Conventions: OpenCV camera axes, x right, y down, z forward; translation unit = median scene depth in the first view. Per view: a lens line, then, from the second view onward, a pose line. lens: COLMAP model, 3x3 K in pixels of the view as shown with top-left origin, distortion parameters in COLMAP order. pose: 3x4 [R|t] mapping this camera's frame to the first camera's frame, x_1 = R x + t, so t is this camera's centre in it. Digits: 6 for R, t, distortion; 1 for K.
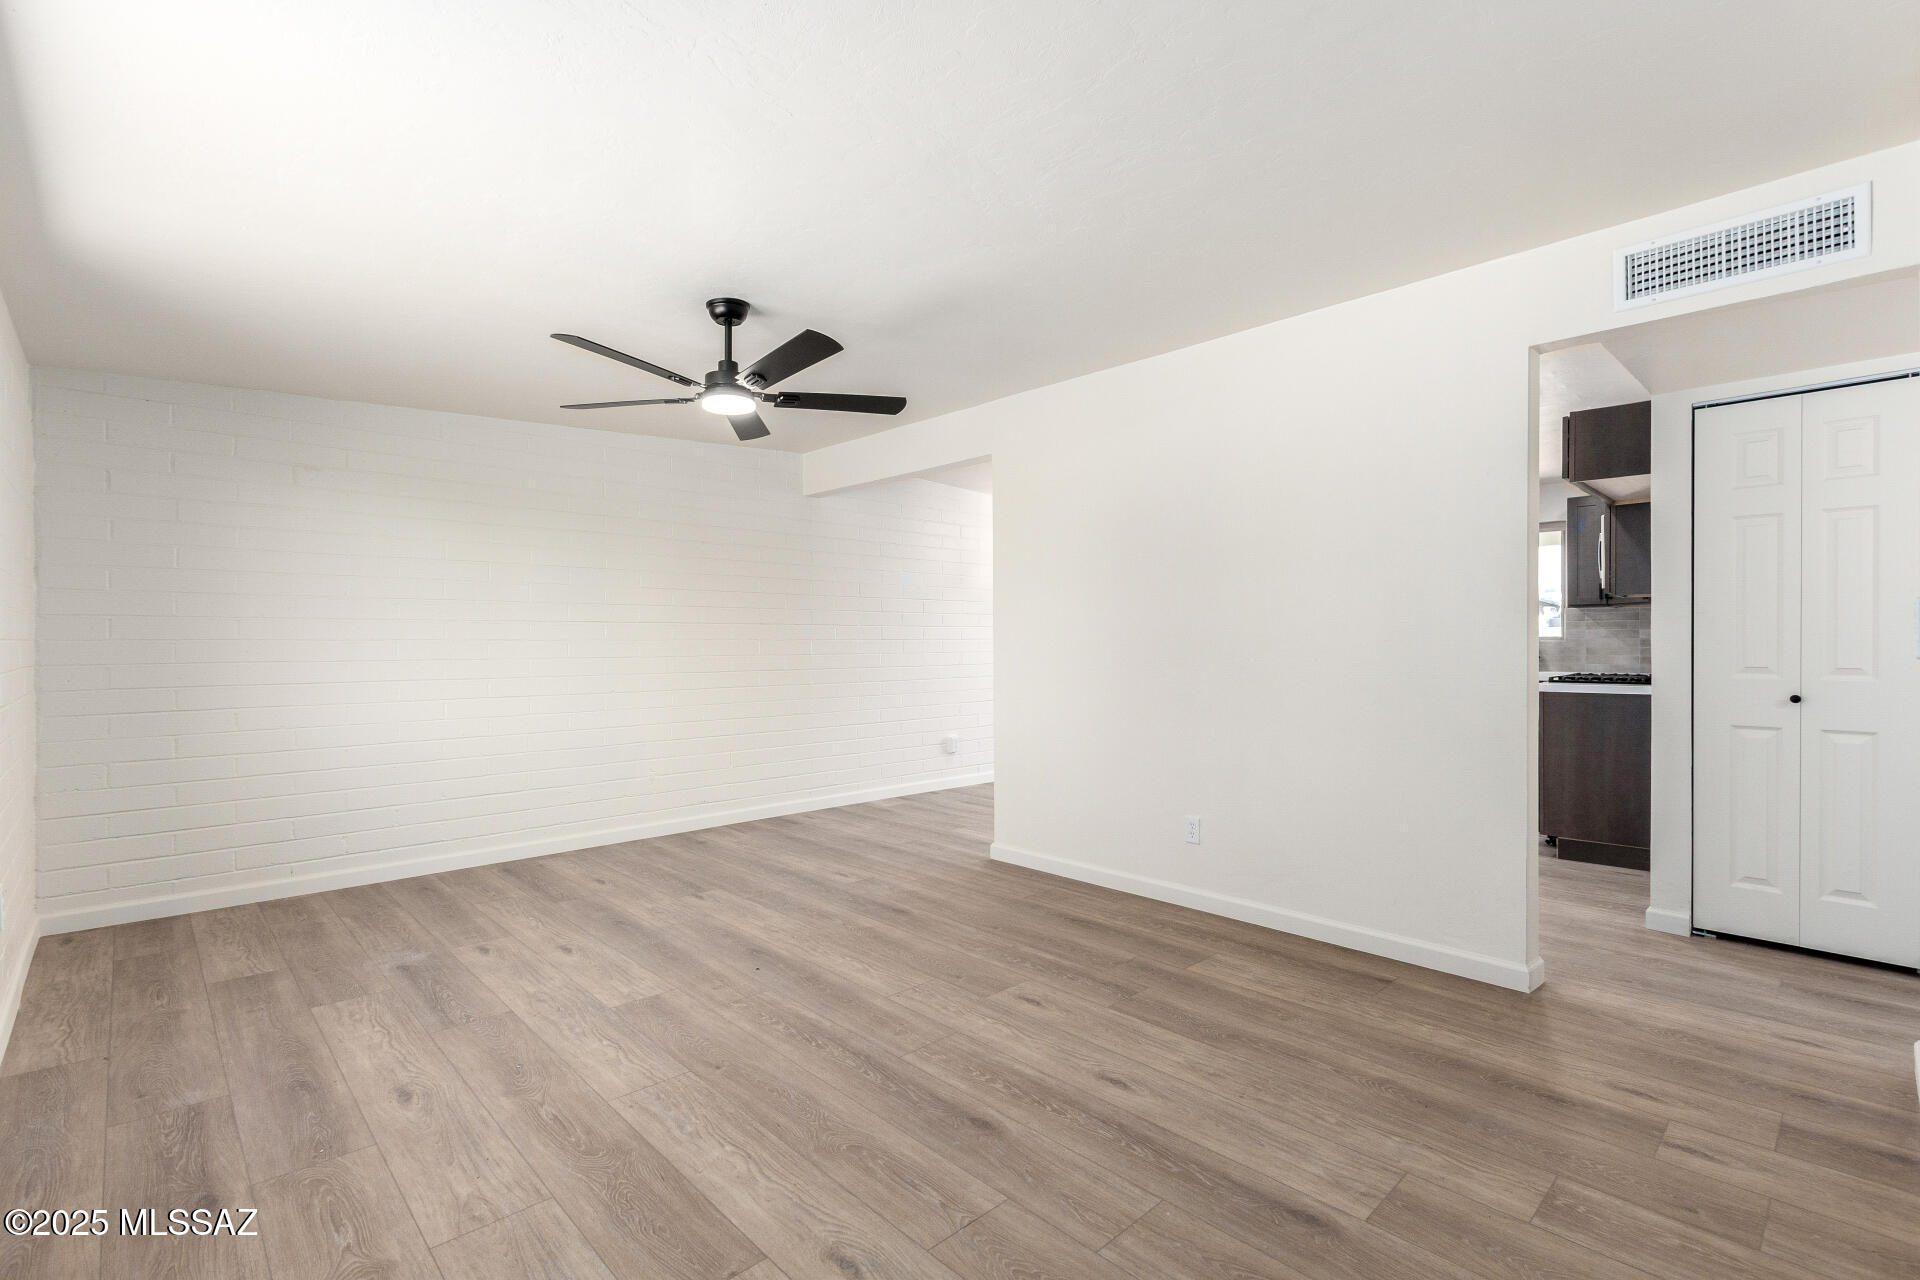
lens RADIAL K [[873.0, 0, 969.6], [0, 873.0, 640.6], [0, 0, 1]] dist [0.001931, -0.000636]
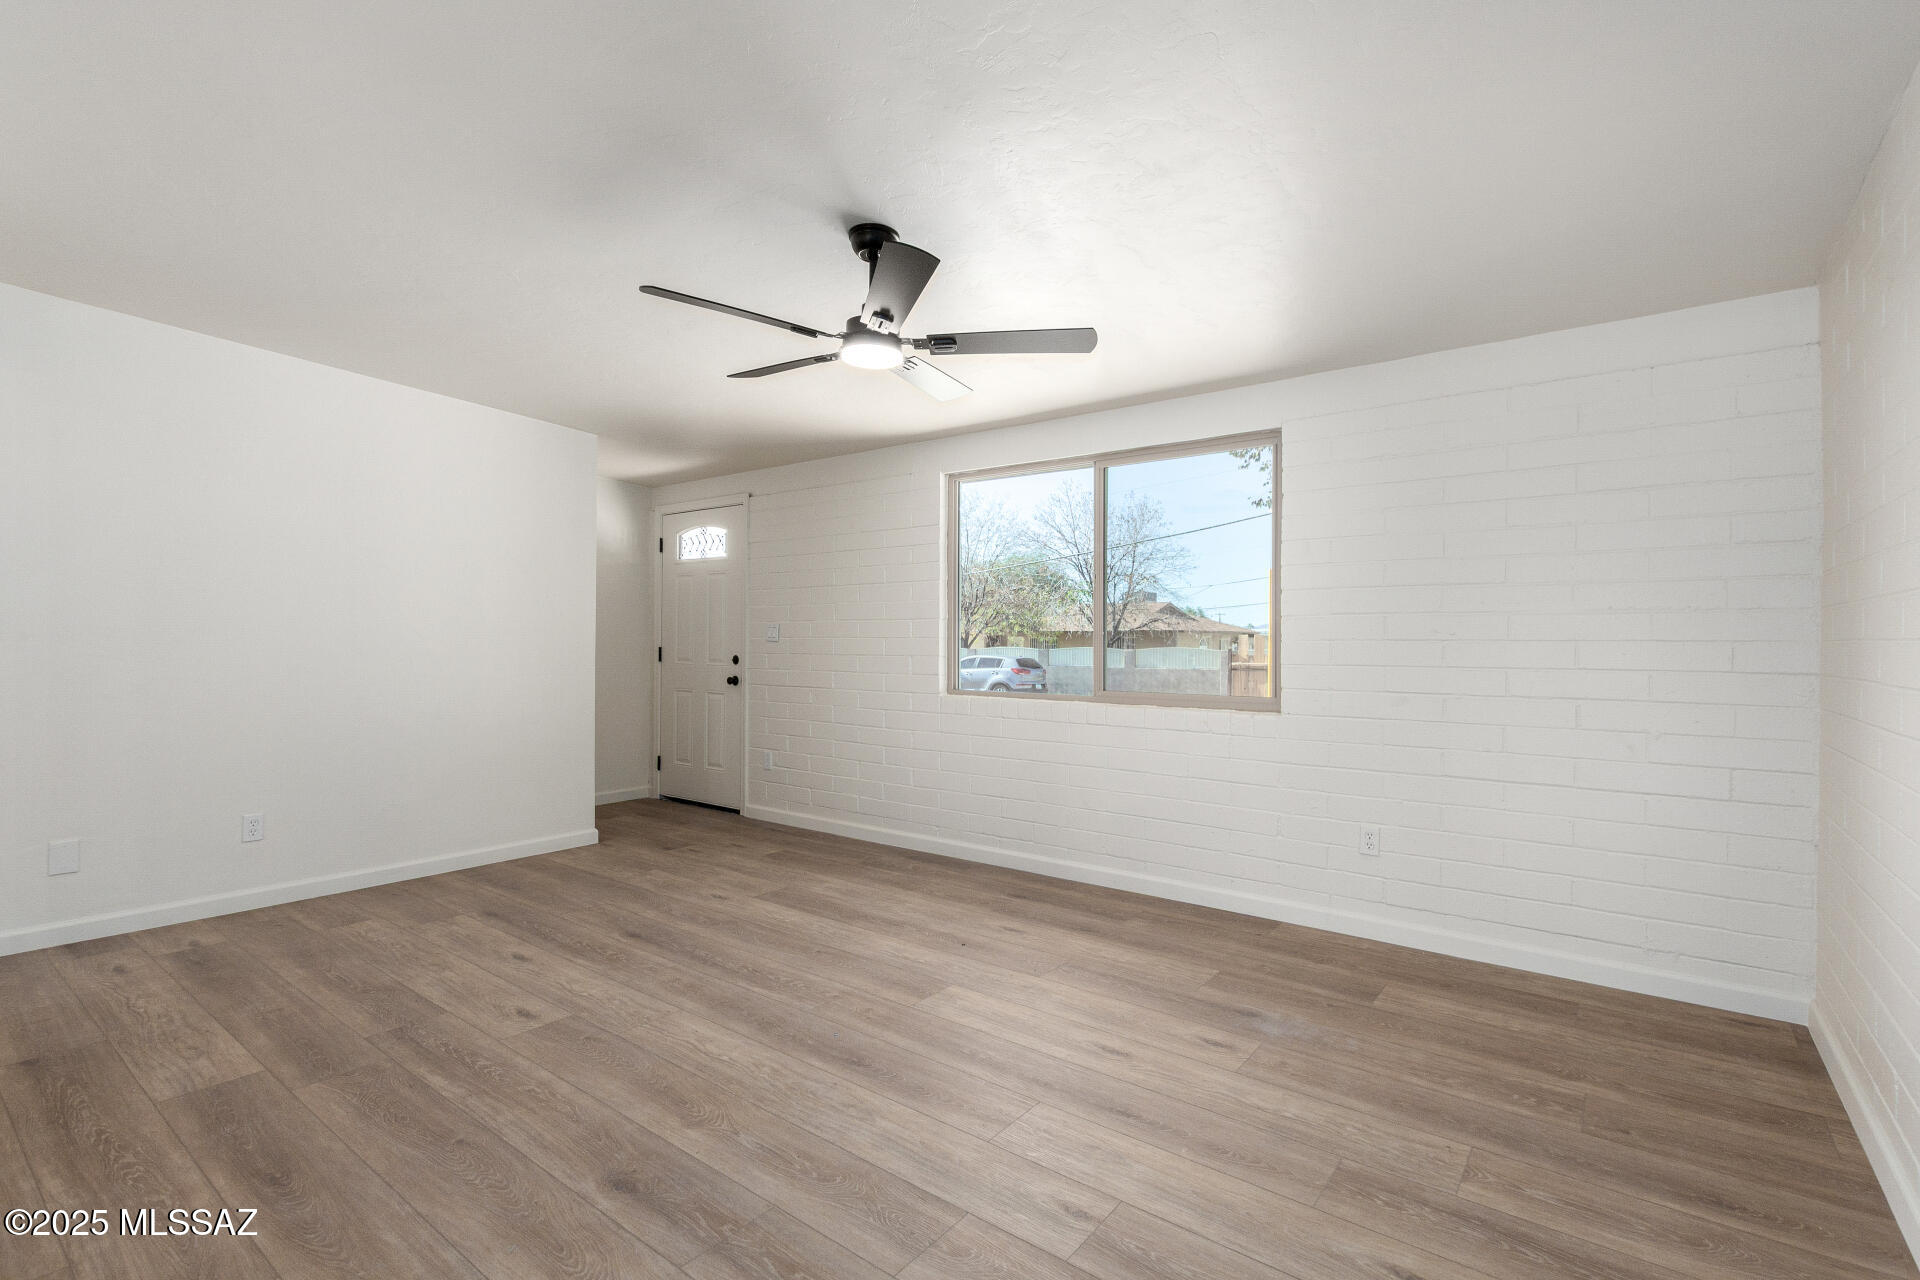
lens RADIAL K [[873.7, 0, 963.3], [0, 873.7, 643.6], [0, 0, 1]] dist [0.008058, -0.003399]
pose [[-0.989116, -0.002343, -0.147119, -0.290324], [-0.002794, 0.999992, 0.002856, 0.002874], [0.147111, 0.003236, -0.989115, 2.237331]]
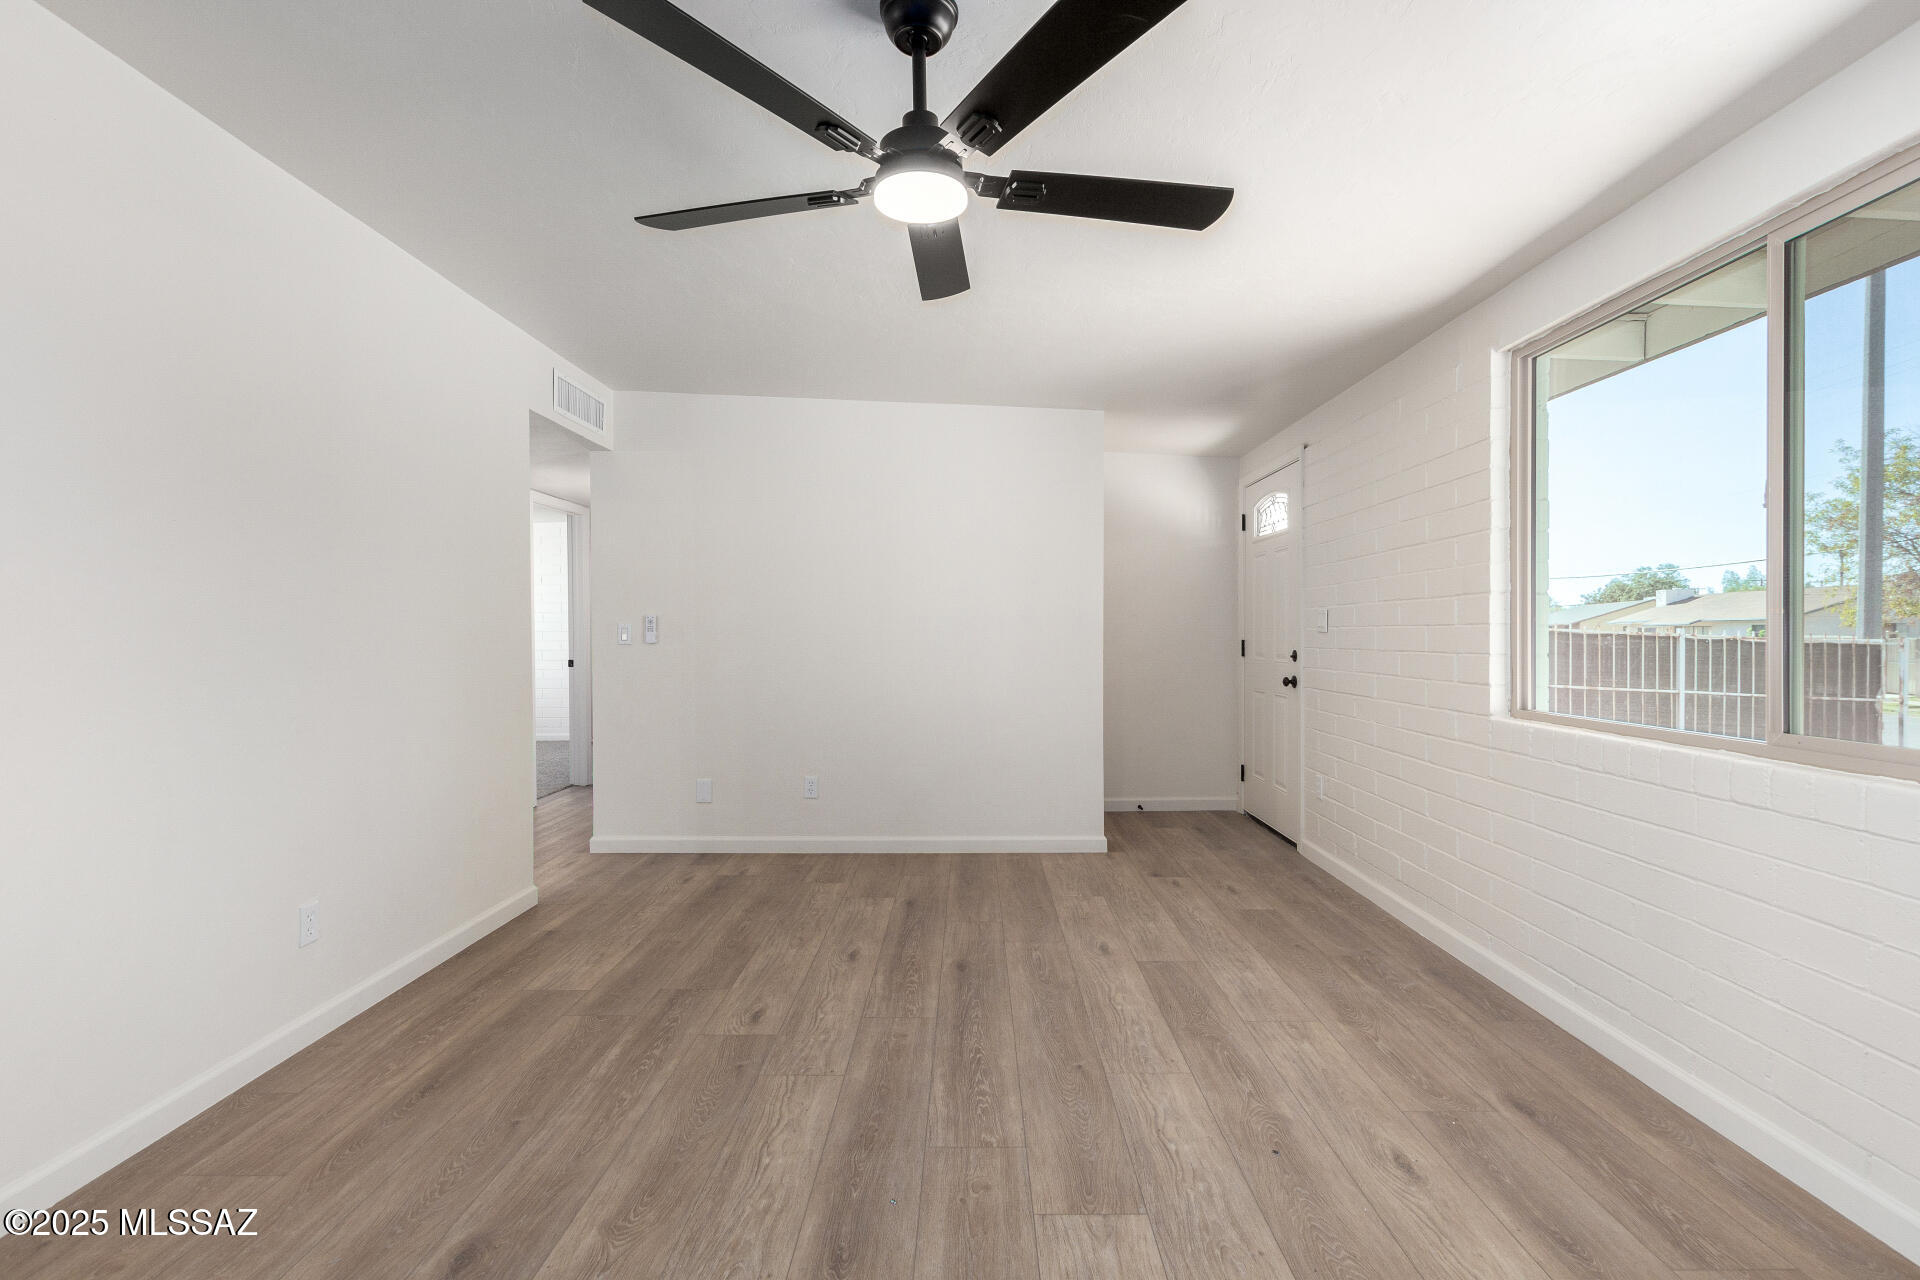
lens RADIAL K [[873.7, 0, 963.3], [0, 873.7, 643.6], [0, 0, 1]] dist [0.008058, -0.003399]
pose [[-0.713598, -0.002956, 0.700550, -0.824295], [0.006204, 0.999925, 0.010540, 0.004919], [-0.700528, 0.011868, -0.713526, 1.672863]]
